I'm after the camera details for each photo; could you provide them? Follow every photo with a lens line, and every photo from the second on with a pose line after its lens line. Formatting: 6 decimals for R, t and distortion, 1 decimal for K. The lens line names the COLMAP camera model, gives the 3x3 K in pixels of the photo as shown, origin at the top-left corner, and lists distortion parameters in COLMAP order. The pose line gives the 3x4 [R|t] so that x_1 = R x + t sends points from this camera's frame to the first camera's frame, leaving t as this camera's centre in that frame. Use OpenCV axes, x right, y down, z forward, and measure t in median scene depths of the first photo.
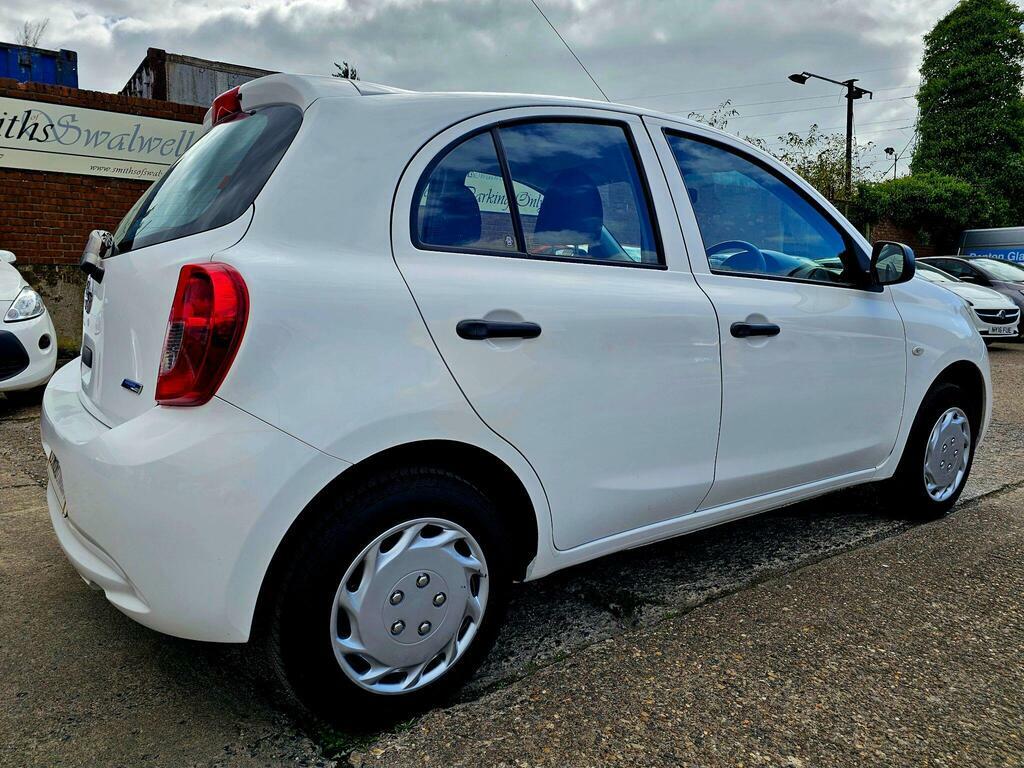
lens RADIAL K [[739.9, 0, 496.1], [0, 739.9, 386.2], [0, 0, 1]] dist [0.096857, -0.126759]
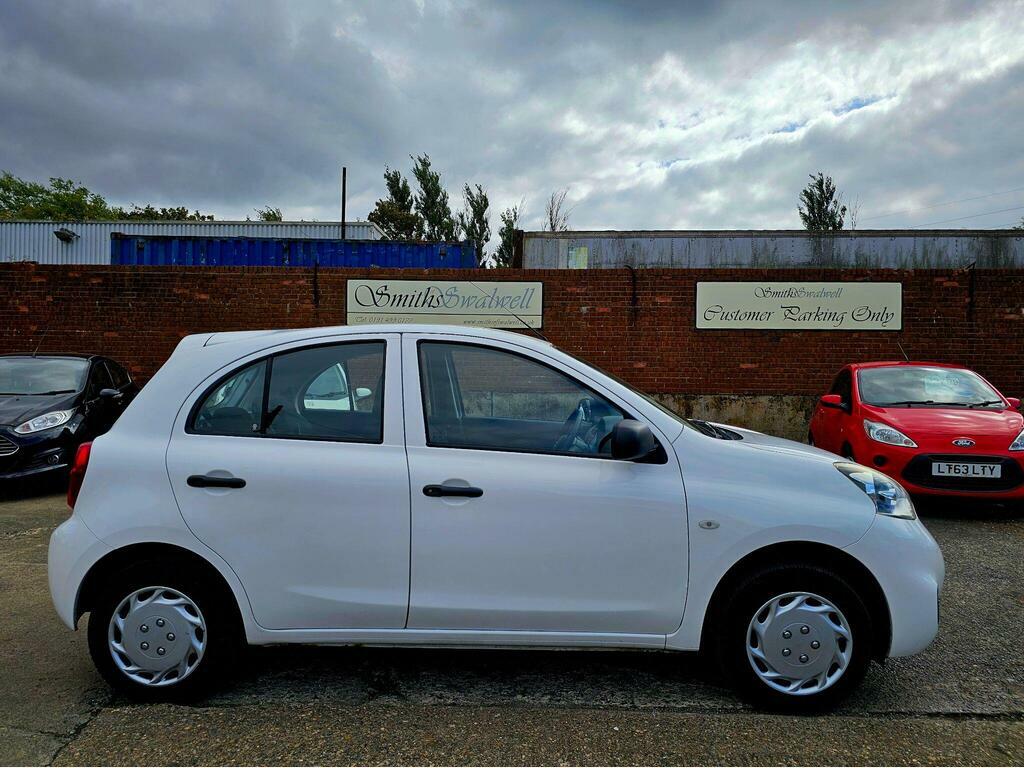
lens RADIAL K [[727.5, 0, 514.1], [0, 727.5, 372.7], [0, 0, 1]] dist [0.010557, -0.010198]
pose [[0.776707, -0.015826, -0.629664, 1.227220], [-0.074458, 0.990368, -0.116737, -0.138741], [0.625446, 0.137554, 0.768047, 0.082628]]
